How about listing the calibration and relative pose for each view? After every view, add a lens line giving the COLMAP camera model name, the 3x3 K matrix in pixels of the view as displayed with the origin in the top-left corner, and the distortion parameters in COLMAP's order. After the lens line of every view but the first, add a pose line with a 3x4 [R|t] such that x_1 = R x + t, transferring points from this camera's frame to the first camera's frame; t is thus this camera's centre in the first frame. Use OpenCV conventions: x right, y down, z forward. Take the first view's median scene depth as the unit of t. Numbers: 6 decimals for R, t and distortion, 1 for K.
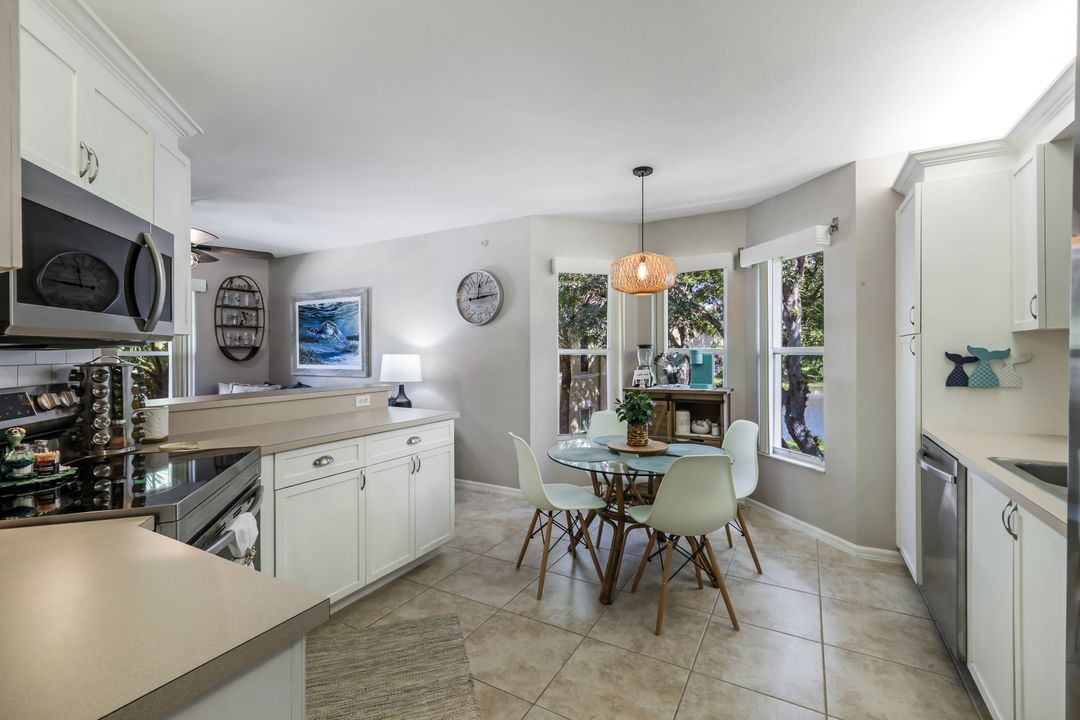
lens RADIAL K [[466.4, 0, 539.6], [0, 466.4, 353.2], [0, 0, 1]] dist [0.002315, 0.000093]
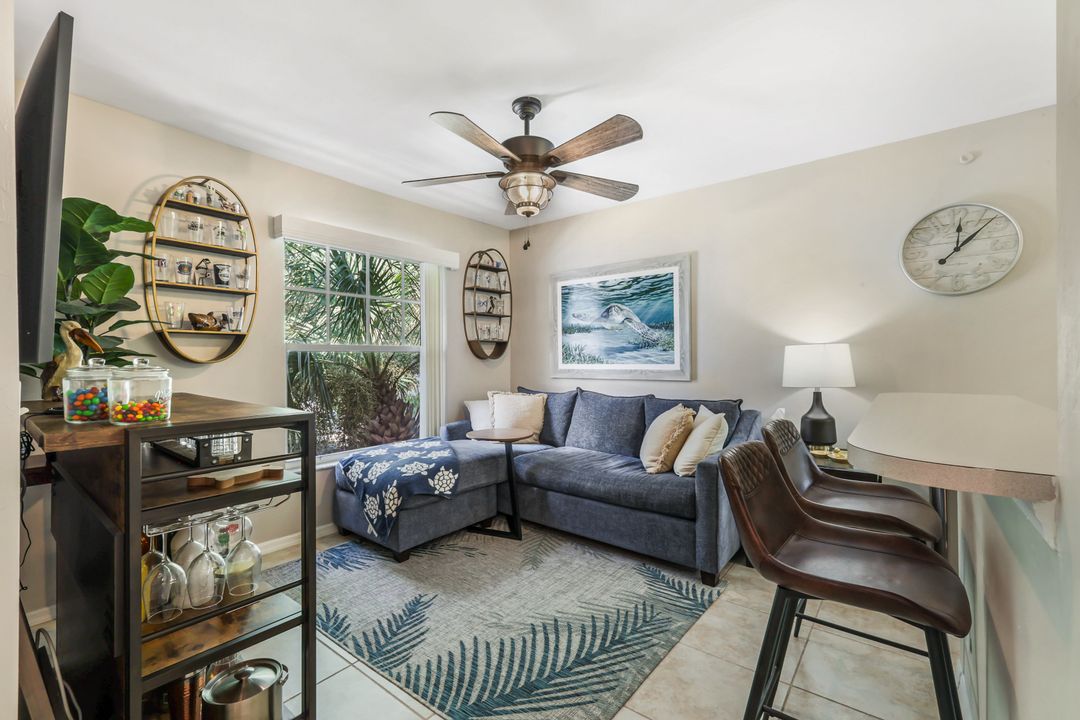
lens RADIAL K [[472.3, 0, 540.4], [0, 472.3, 356.8], [0, 0, 1]] dist [0.002748, 0.000262]
pose [[0.987378, -0.004469, -0.158319, -0.698254], [0.004126, 0.999988, -0.002492, 0.023413], [0.158328, 0.001808, 0.987385, 0.387129]]
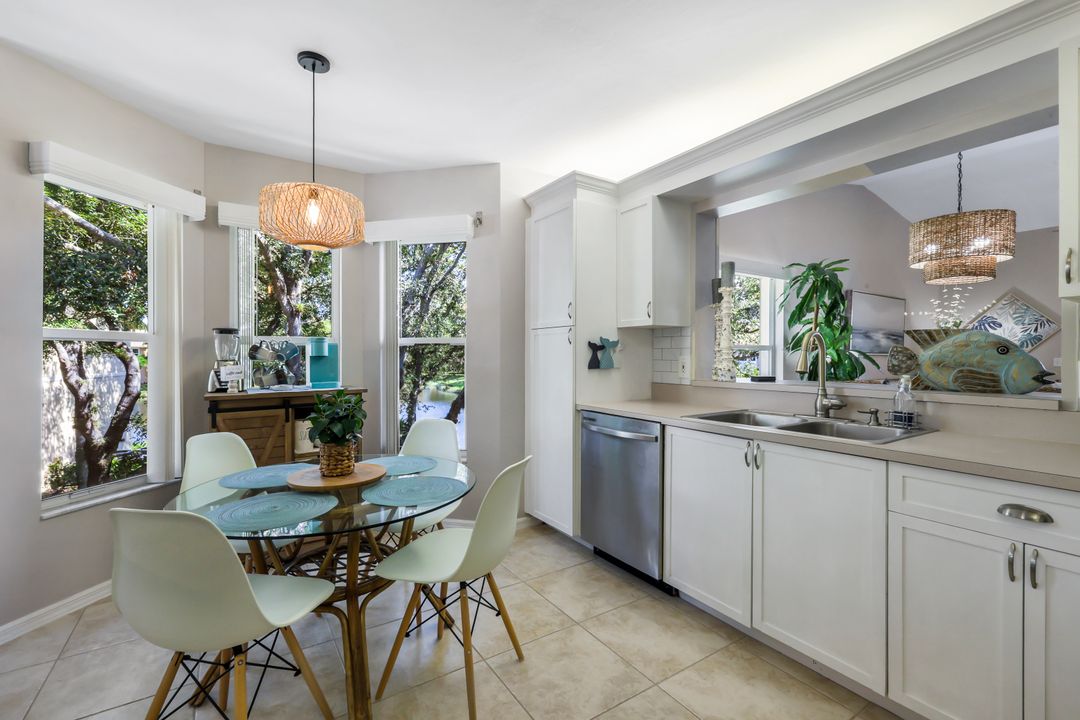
lens RADIAL K [[472.3, 0, 540.4], [0, 472.3, 356.8], [0, 0, 1]] dist [0.002748, 0.000262]
pose [[0.456634, 0.000913, 0.889654, -0.199226], [-0.002330, 0.999997, 0.000170, 0.024972], [-0.889652, -0.002150, 0.456635, 0.350648]]
